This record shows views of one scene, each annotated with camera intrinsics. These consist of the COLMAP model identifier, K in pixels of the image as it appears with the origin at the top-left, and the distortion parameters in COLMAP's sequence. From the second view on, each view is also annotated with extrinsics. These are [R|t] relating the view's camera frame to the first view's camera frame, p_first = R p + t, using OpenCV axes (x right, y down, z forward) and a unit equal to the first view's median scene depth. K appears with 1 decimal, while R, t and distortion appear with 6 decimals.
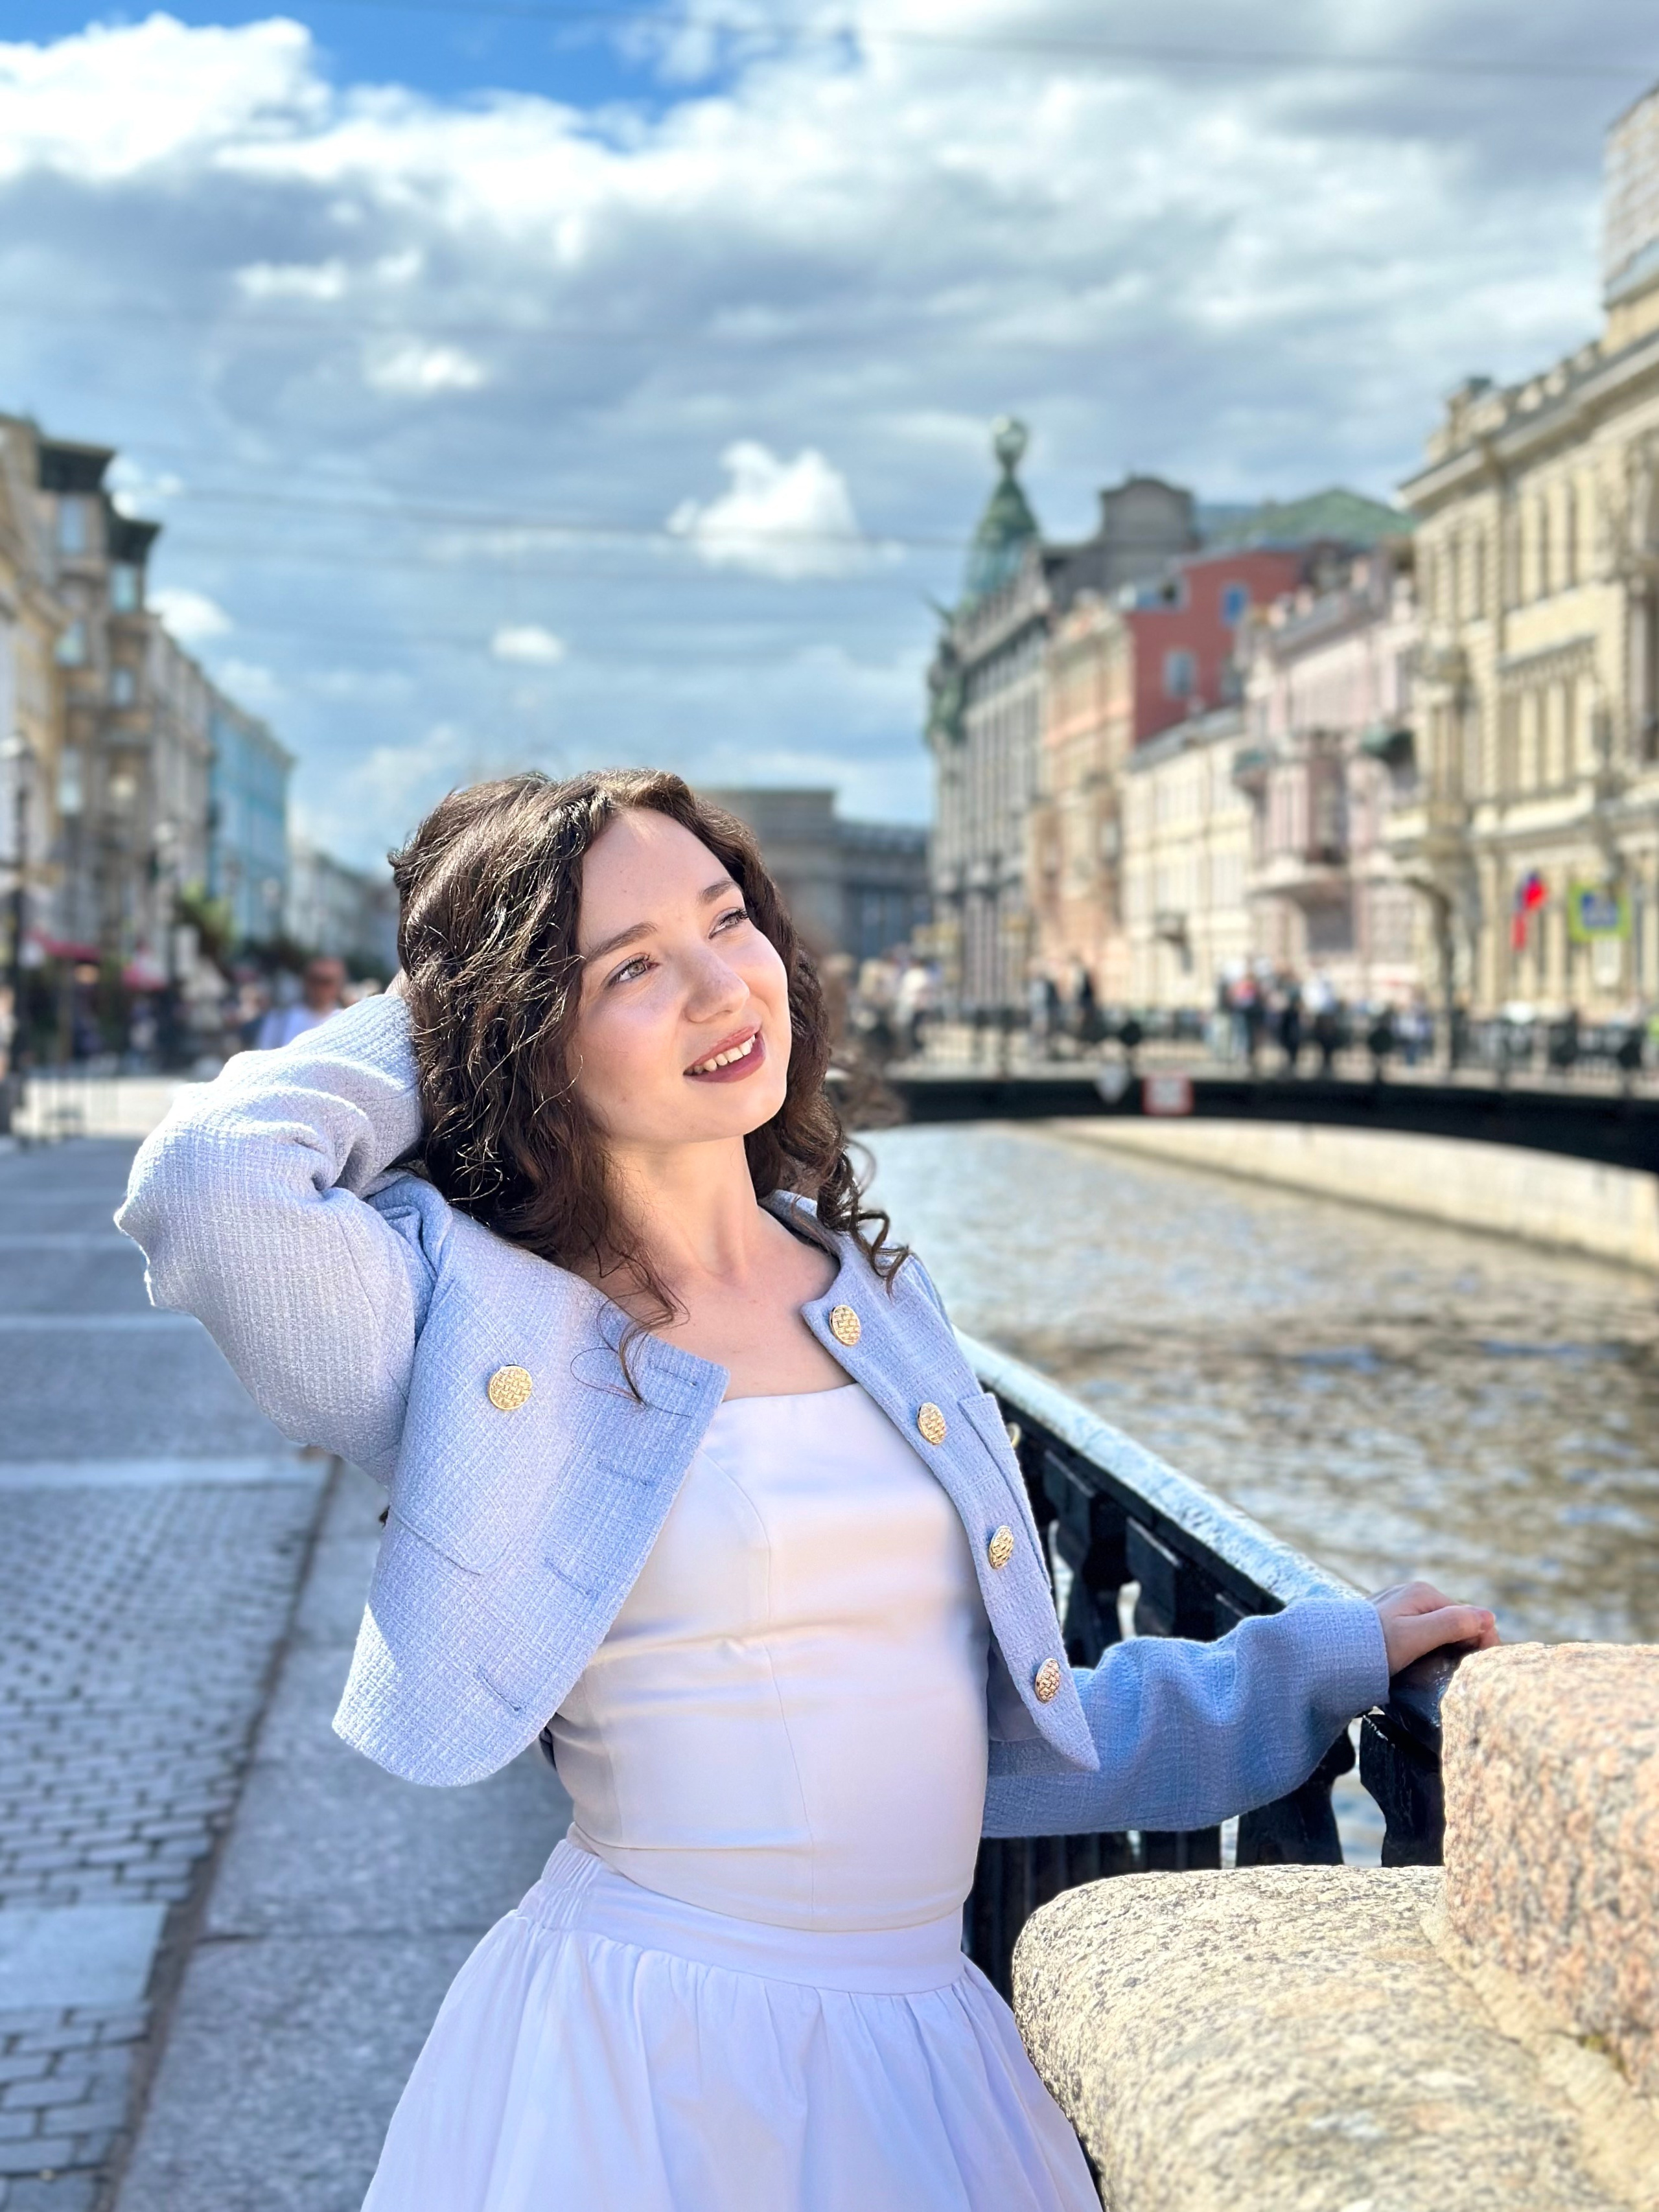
lens RADIAL K [[3678.7, 0, 893.8], [0, 3678.7, 996.4], [0, 0, 1]] dist [0.108875, 0.000000]
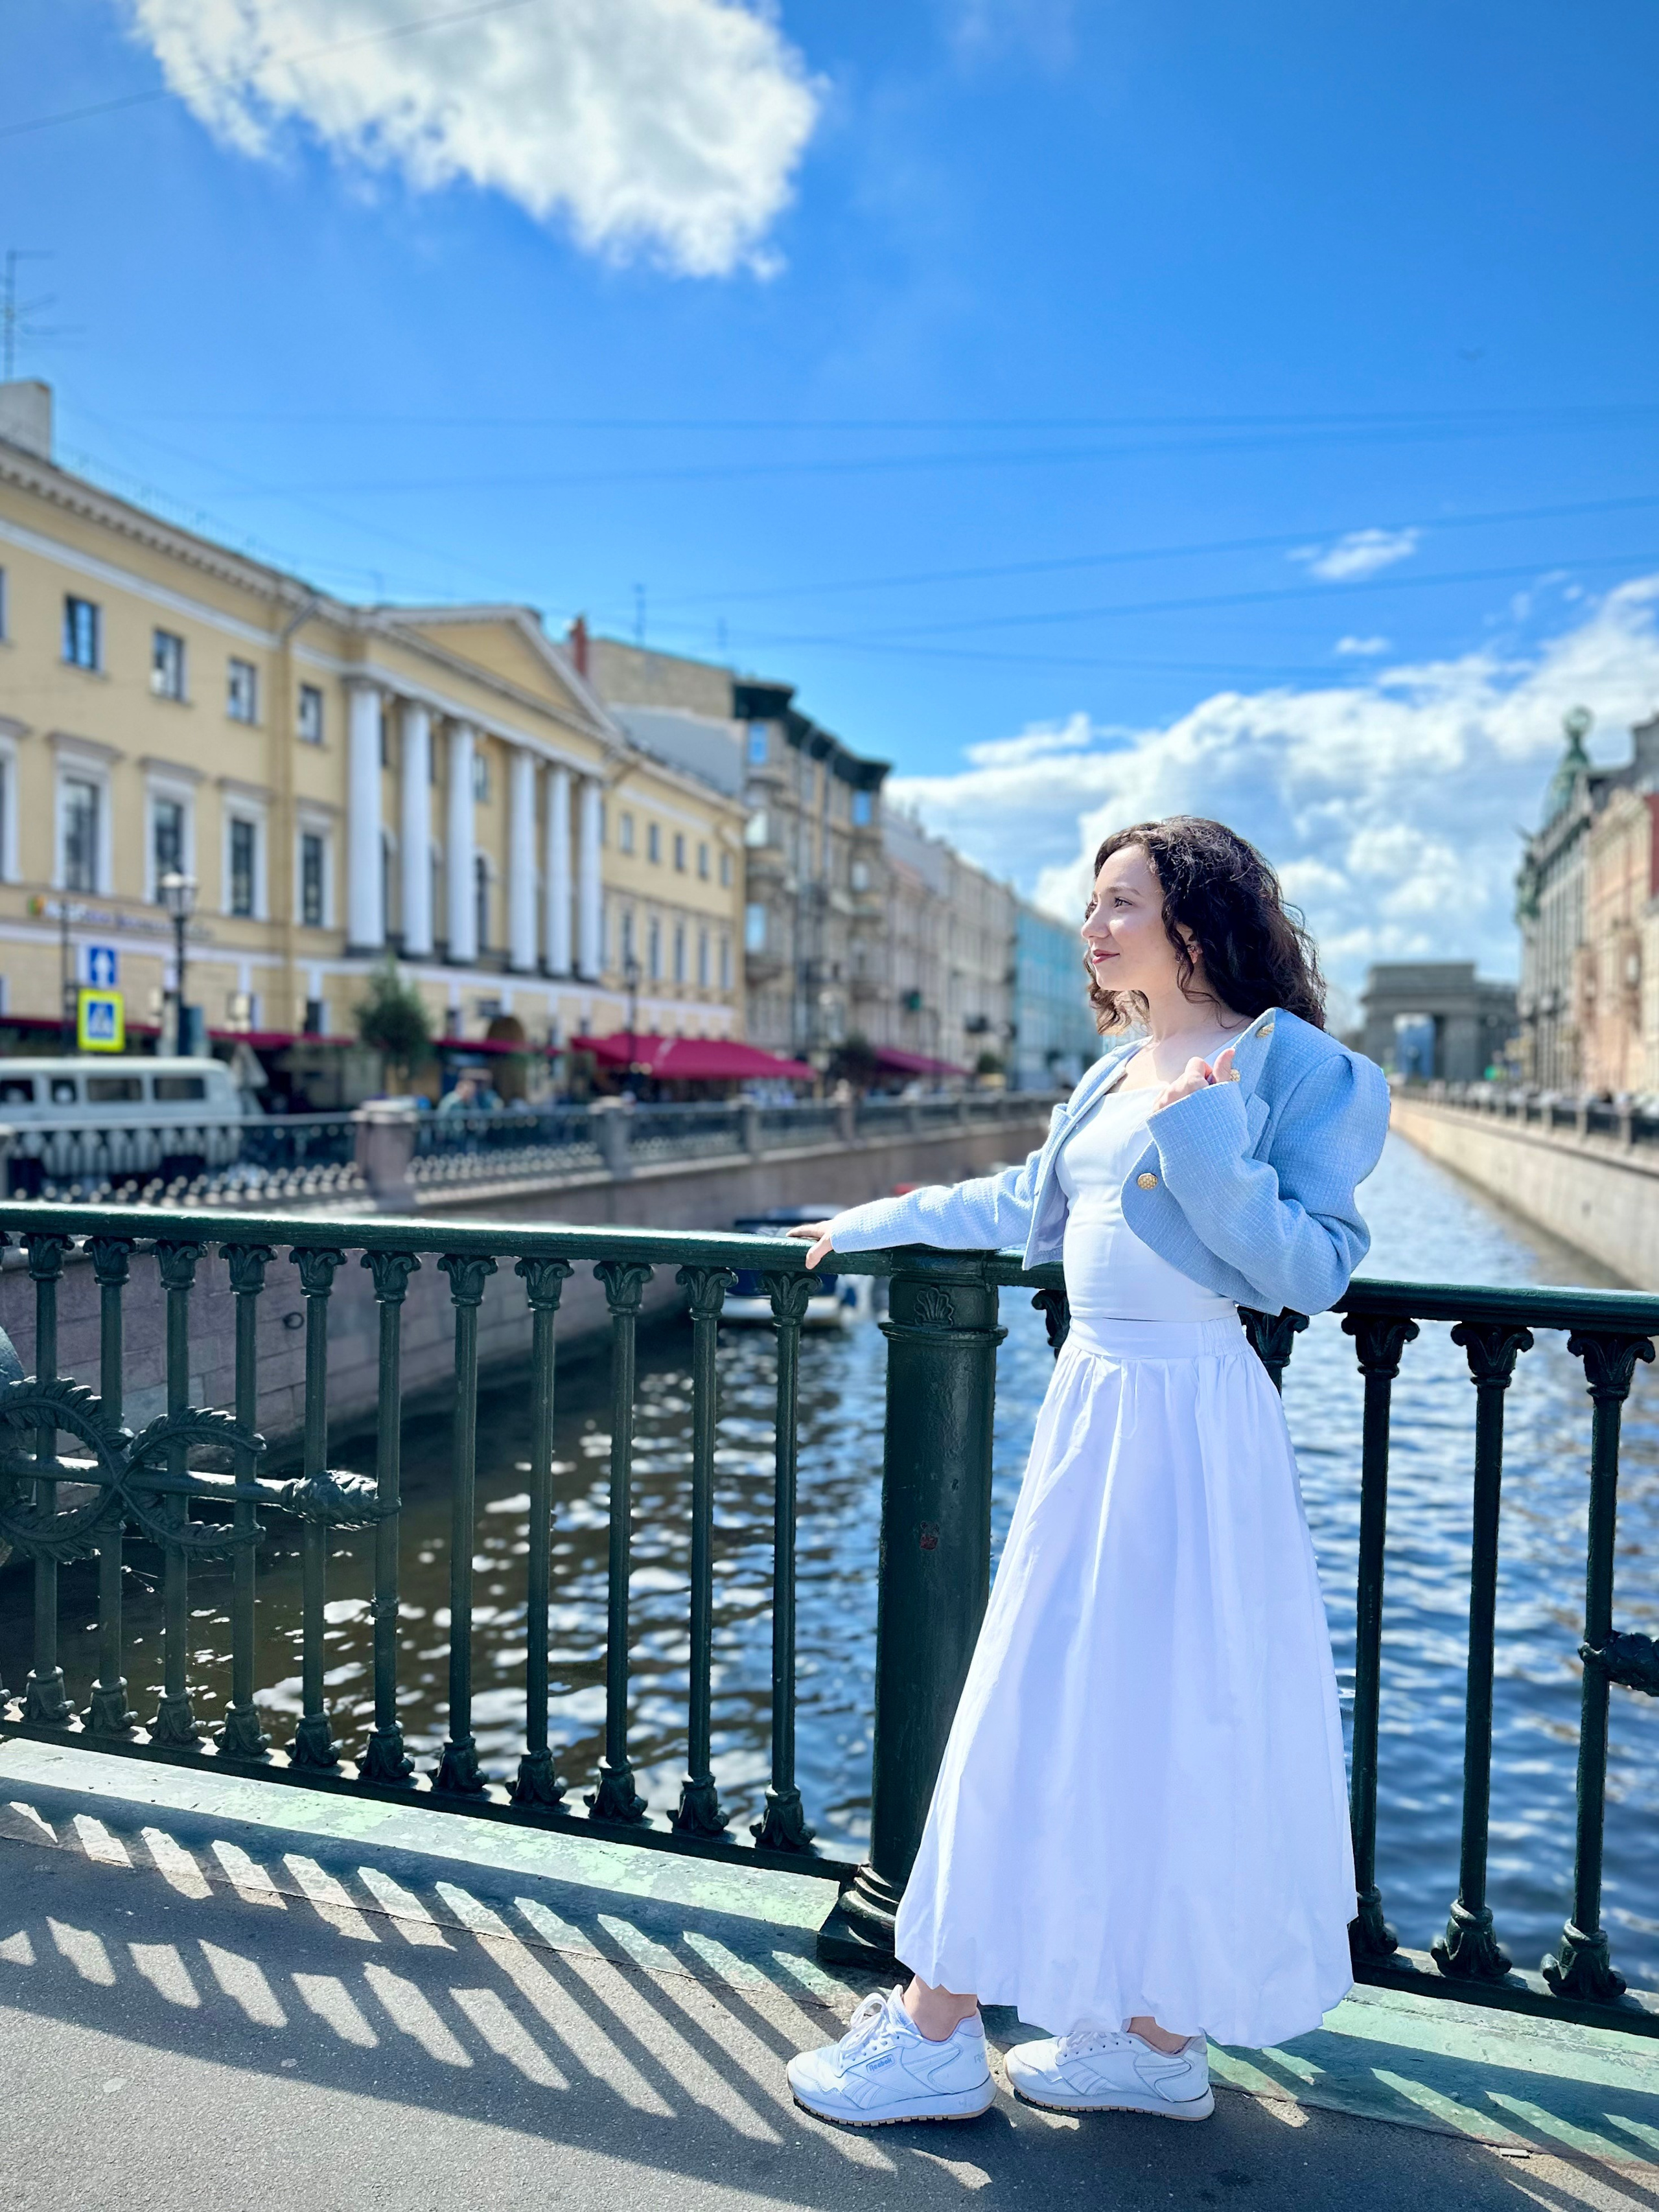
lens RADIAL K [[1545.7, 0, 811.6], [0, 1545.7, 1113.5], [0, 0, 1]] dist [-0.001924, -0.022789]
pose [[0.897690, 0.009078, -0.440534, 0.038046], [-0.000999, 0.999827, 0.018568, 0.000250], [0.440626, -0.016228, 0.897544, 0.360798]]
